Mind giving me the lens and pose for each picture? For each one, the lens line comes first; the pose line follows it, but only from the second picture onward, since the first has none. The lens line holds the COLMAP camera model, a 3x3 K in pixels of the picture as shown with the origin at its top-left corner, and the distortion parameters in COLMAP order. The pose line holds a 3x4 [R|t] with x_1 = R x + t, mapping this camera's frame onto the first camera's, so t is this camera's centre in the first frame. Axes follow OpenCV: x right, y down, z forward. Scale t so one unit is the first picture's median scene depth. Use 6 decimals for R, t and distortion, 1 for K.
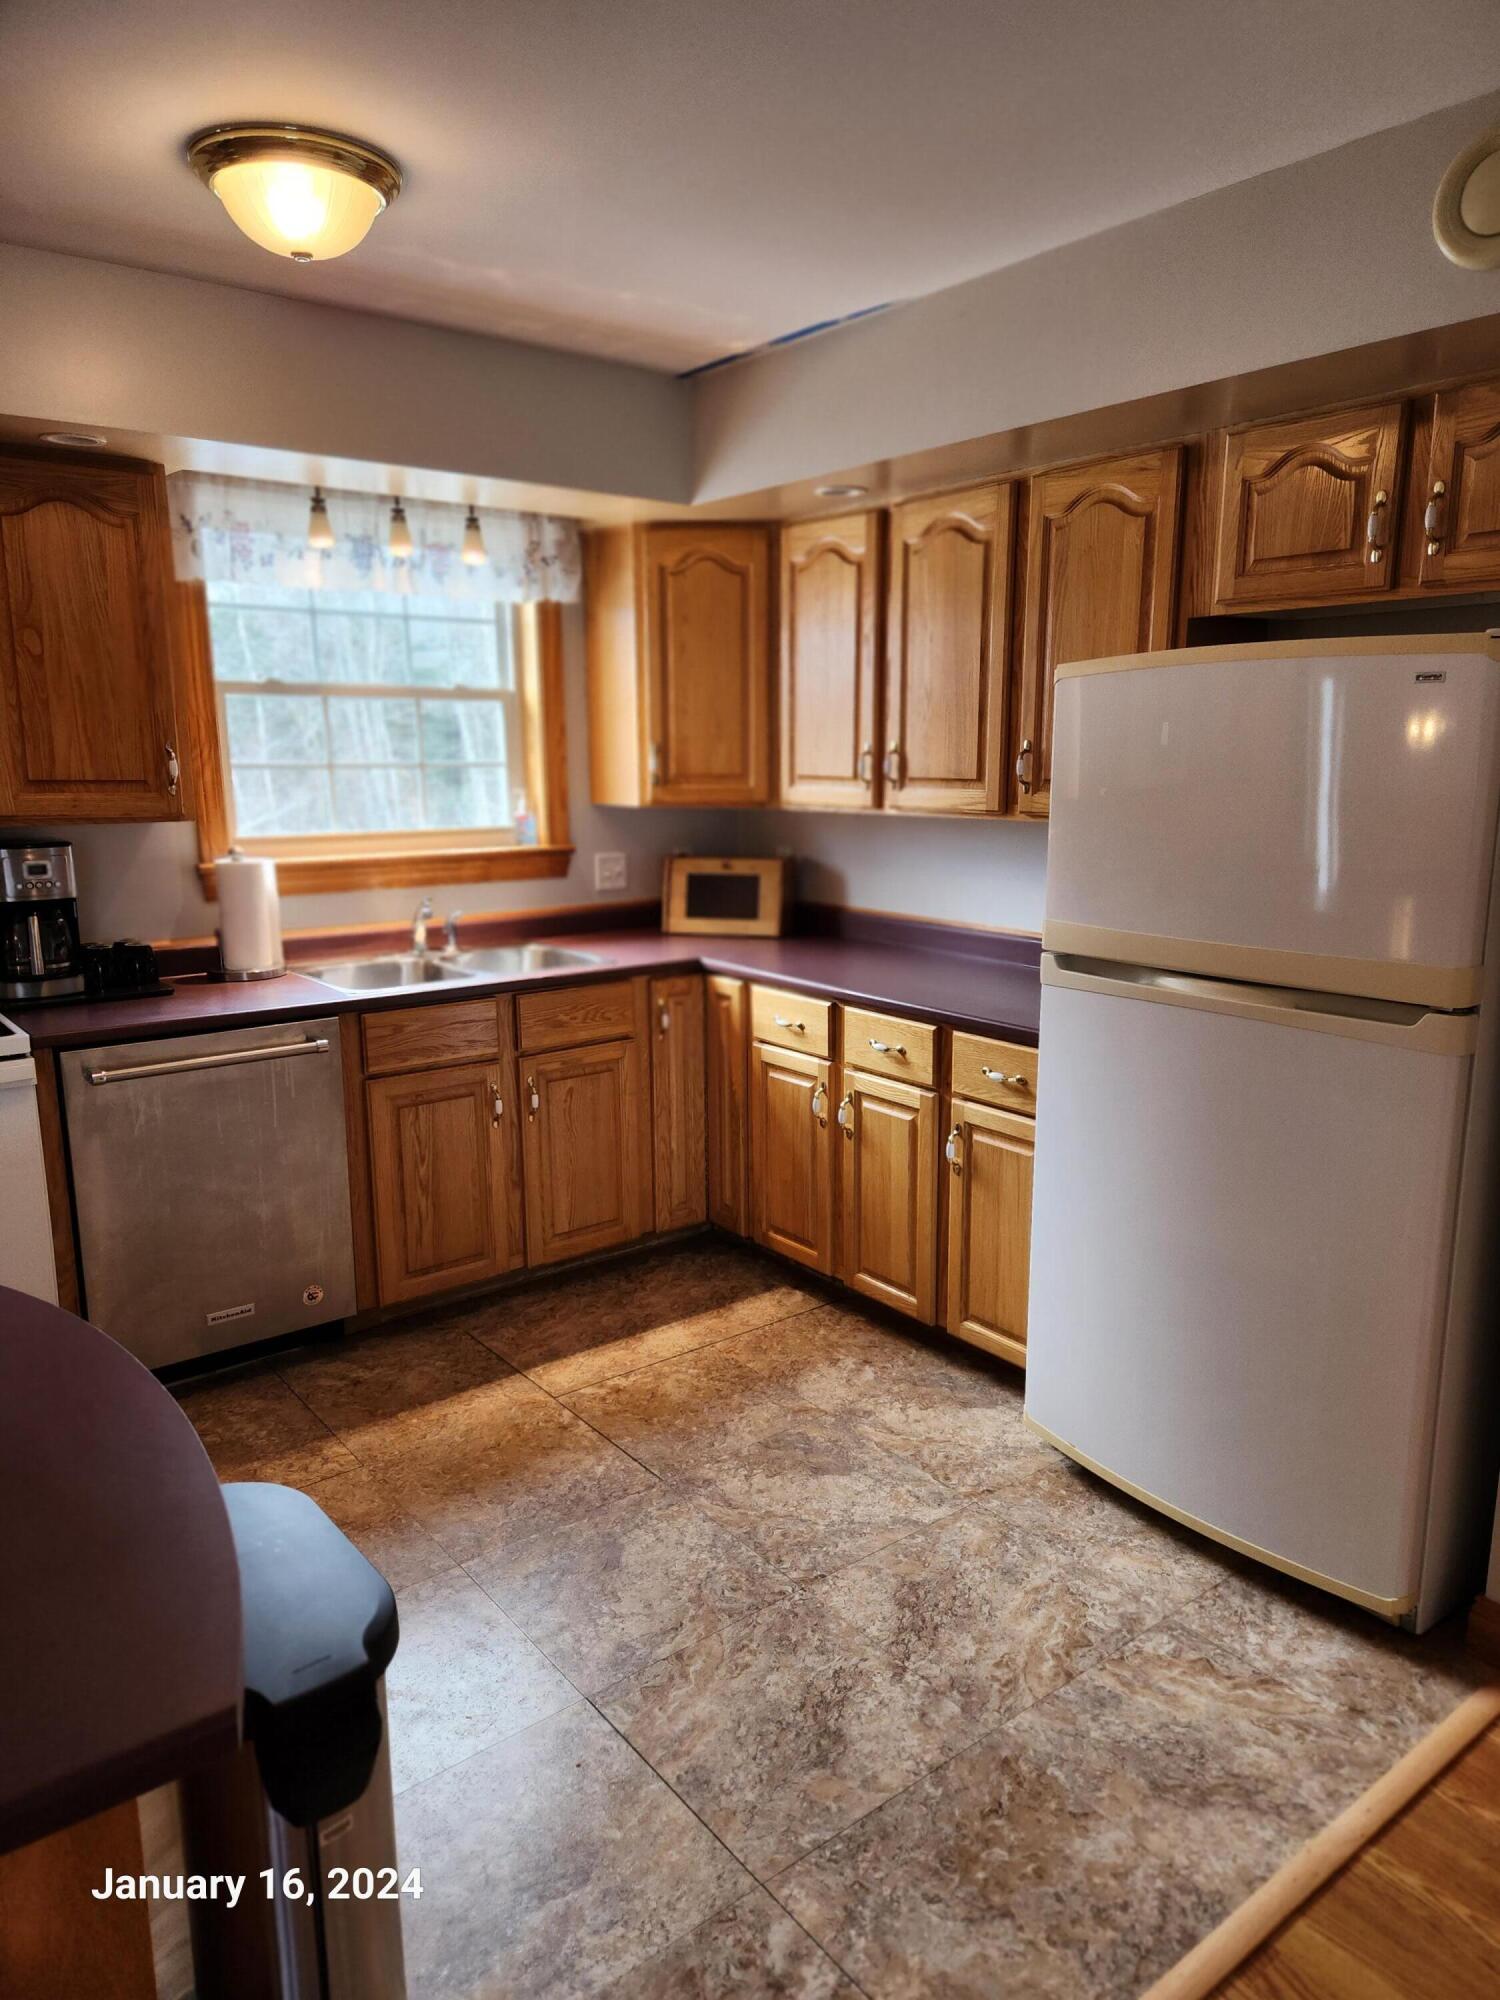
lens RADIAL K [[1352.8, 0, 755.7], [0, 1352.8, 1010.7], [0, 0, 1]] dist [0.089333, -0.079397]
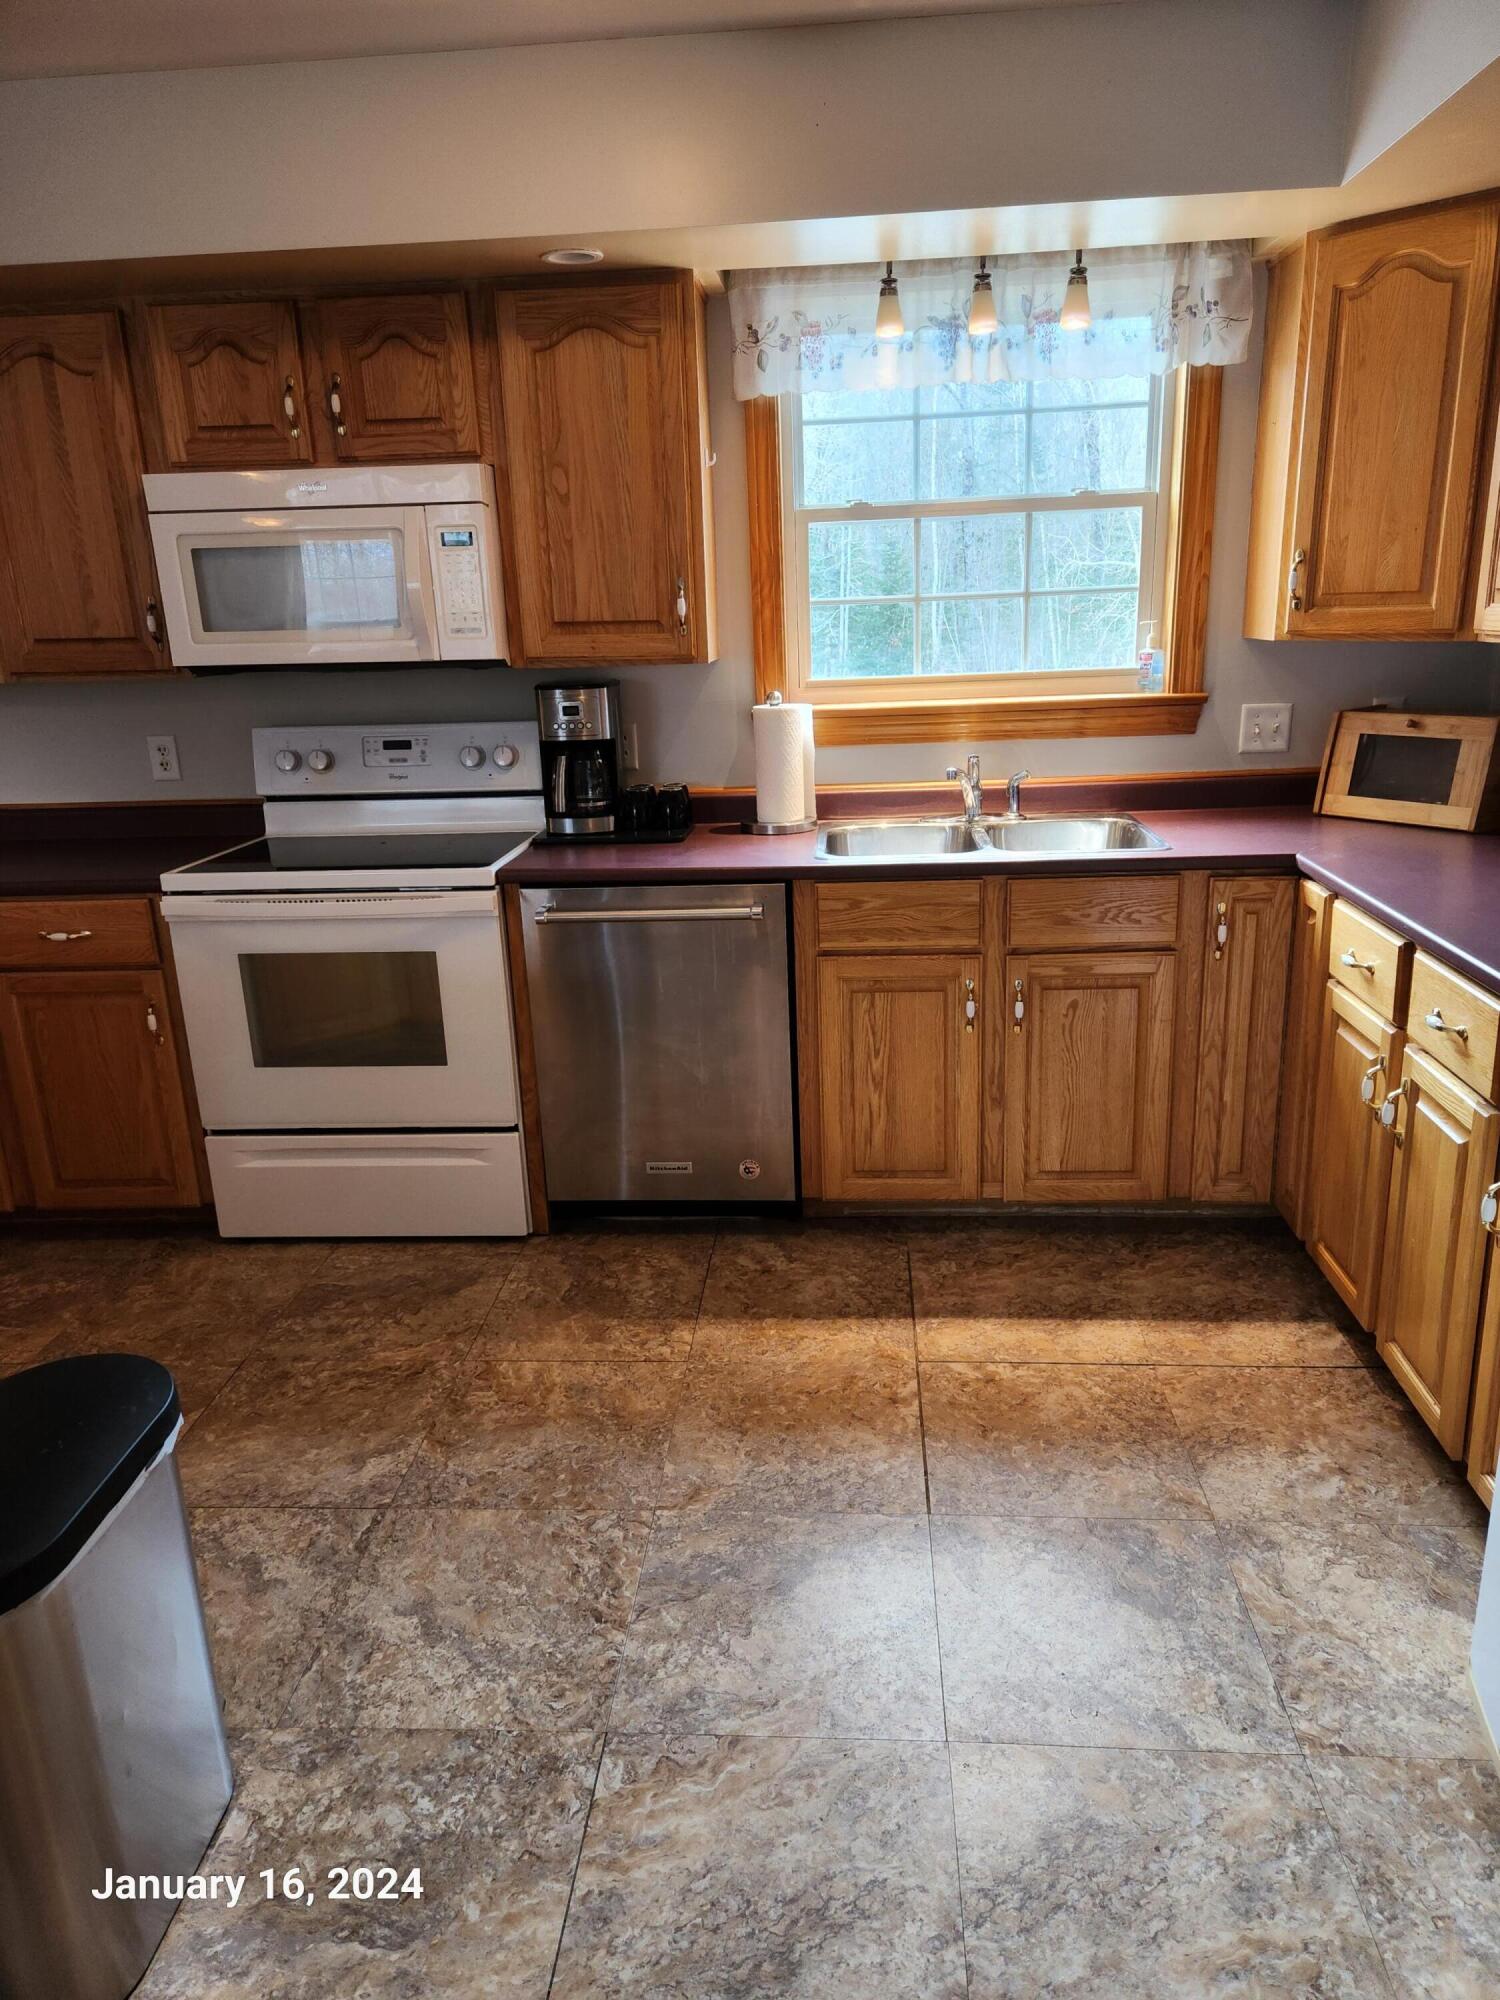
lens RADIAL K [[1339.3, 0, 756.5], [0, 1339.3, 1002.7], [0, 0, 1]] dist [0.080948, -0.069494]
pose [[0.741102, 0.169923, -0.649534, 0.250481], [-0.098026, 0.984461, 0.145696, -0.041165], [0.664198, -0.044304, 0.746243, 0.284634]]
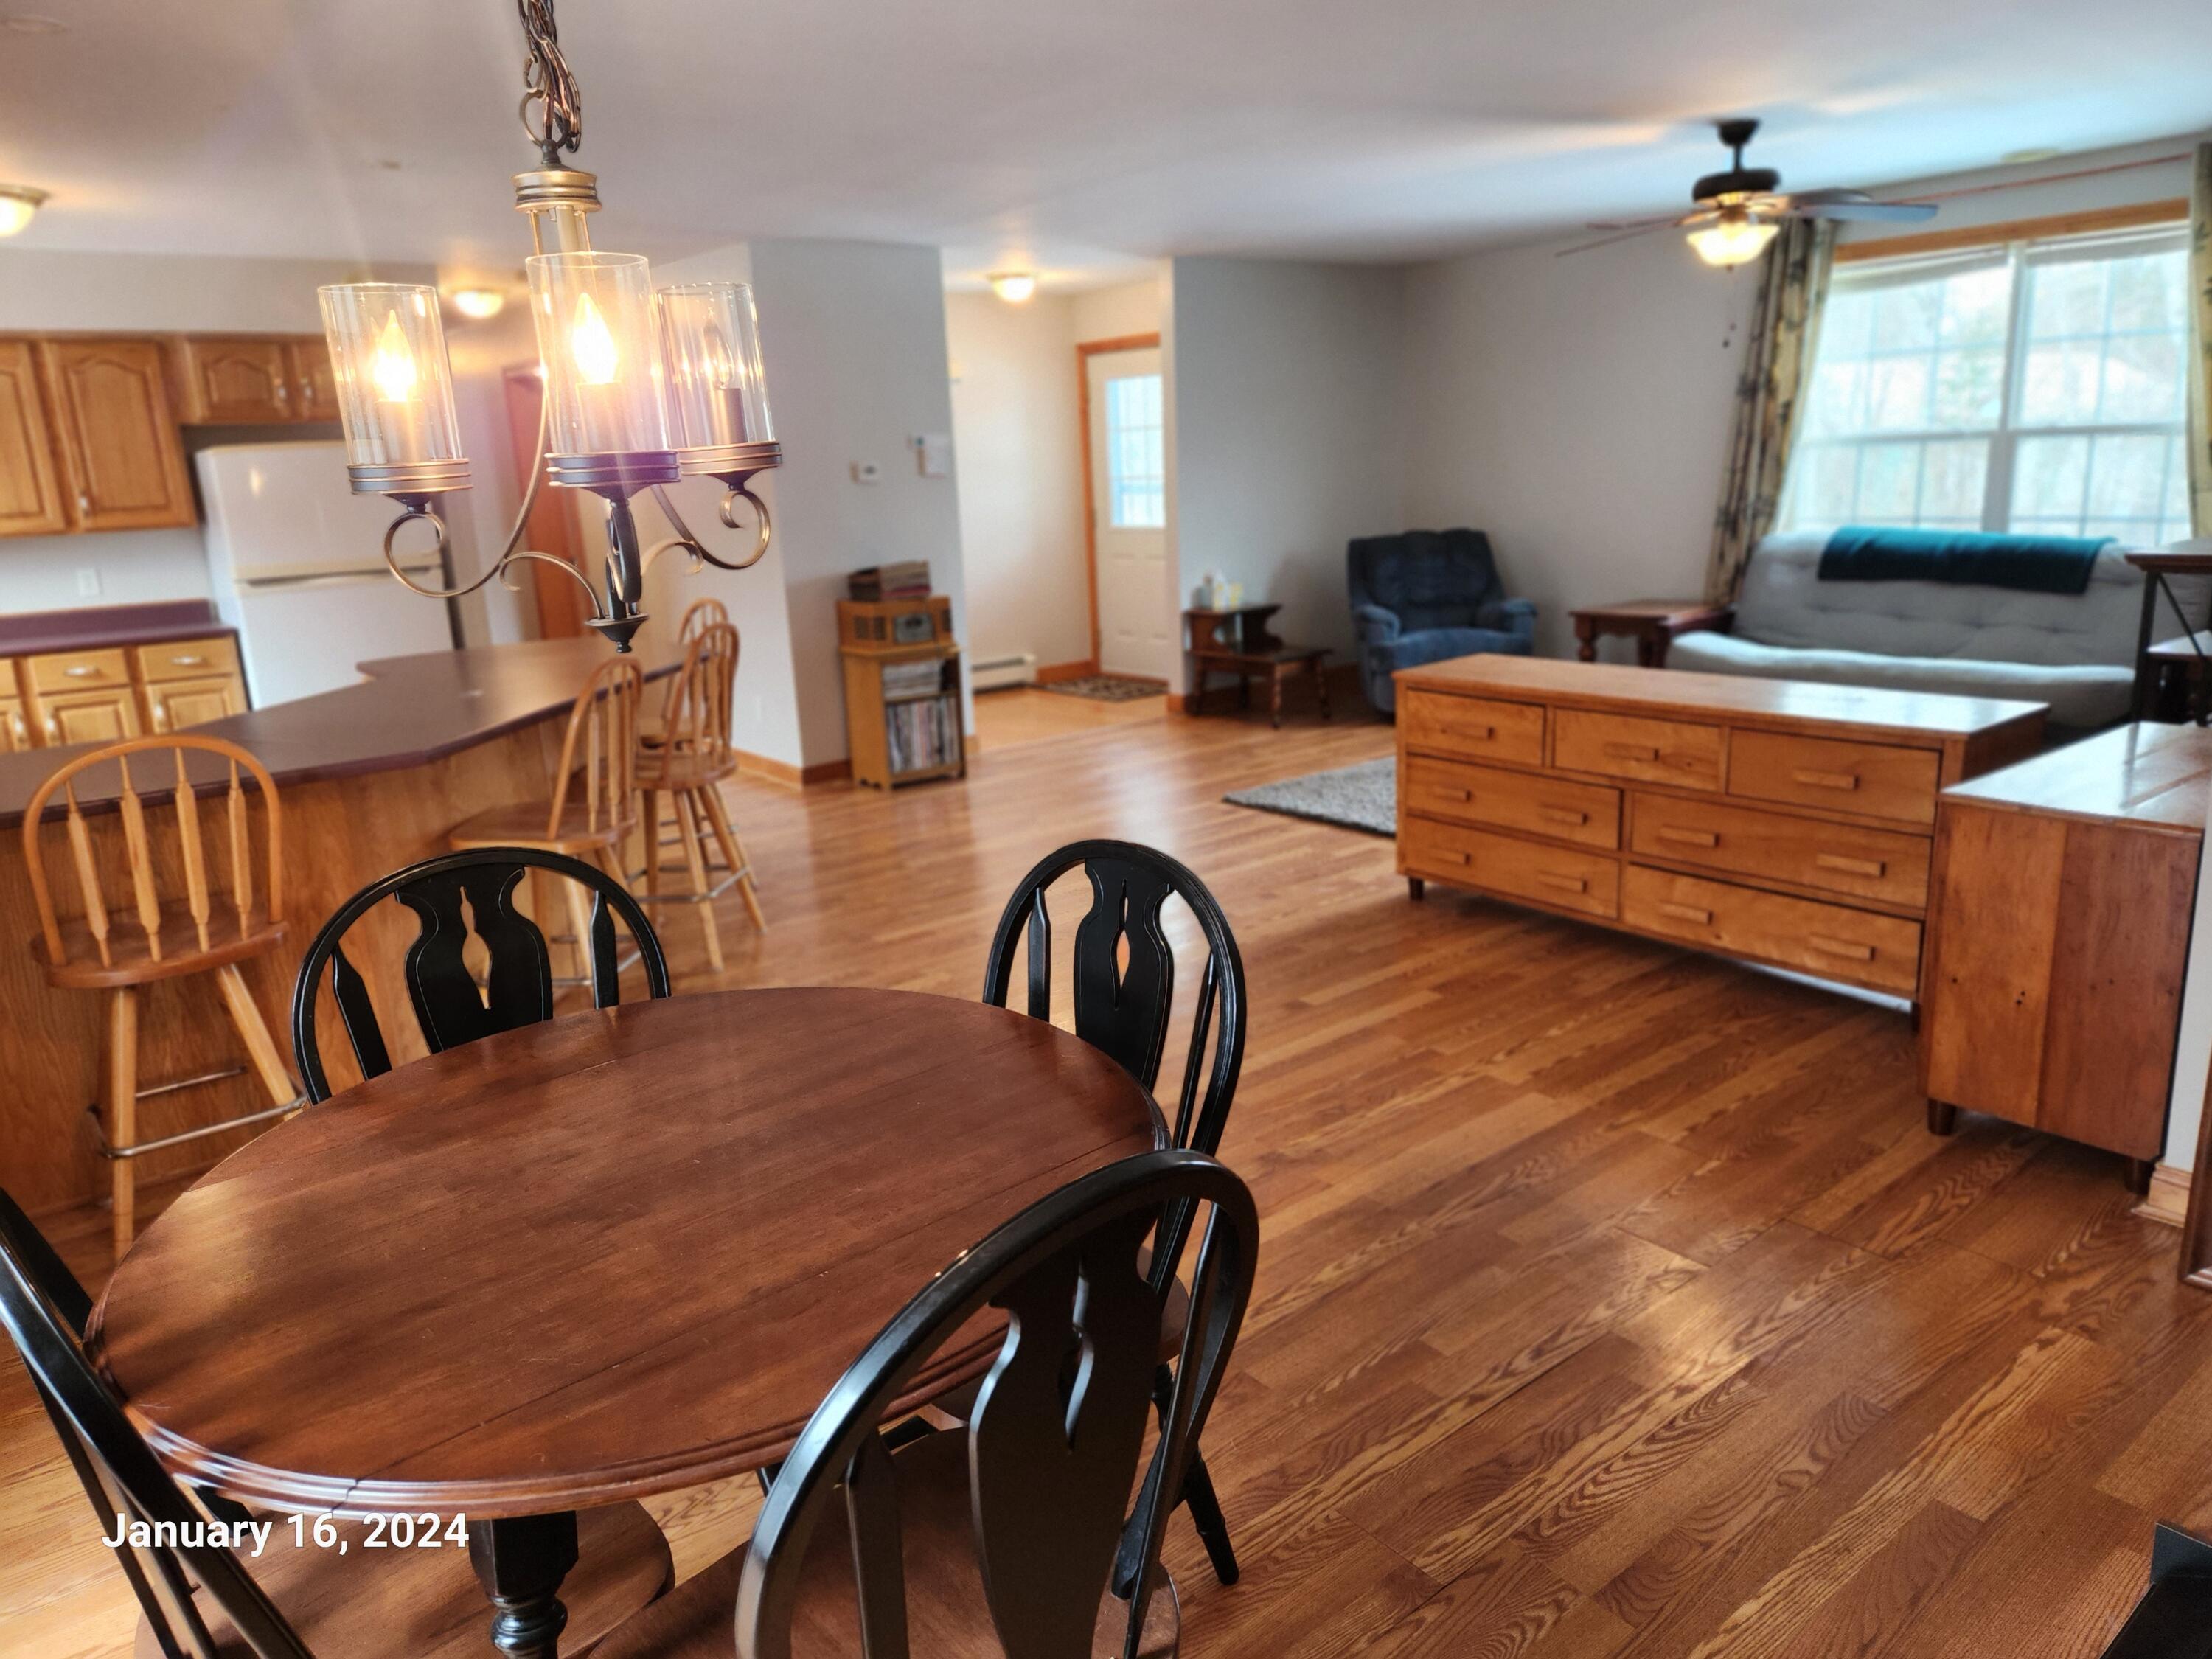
lens RADIAL K [[1496.2, 0, 1112.5], [0, 1496.2, 821.3], [0, 0, 1]] dist [0.089333, -0.079397]
pose [[-0.003681, -0.236551, 0.971612, -1.669056], [0.236630, 0.943818, 0.230681, 0.061629], [-0.971593, 0.230762, 0.052501, -0.280165]]
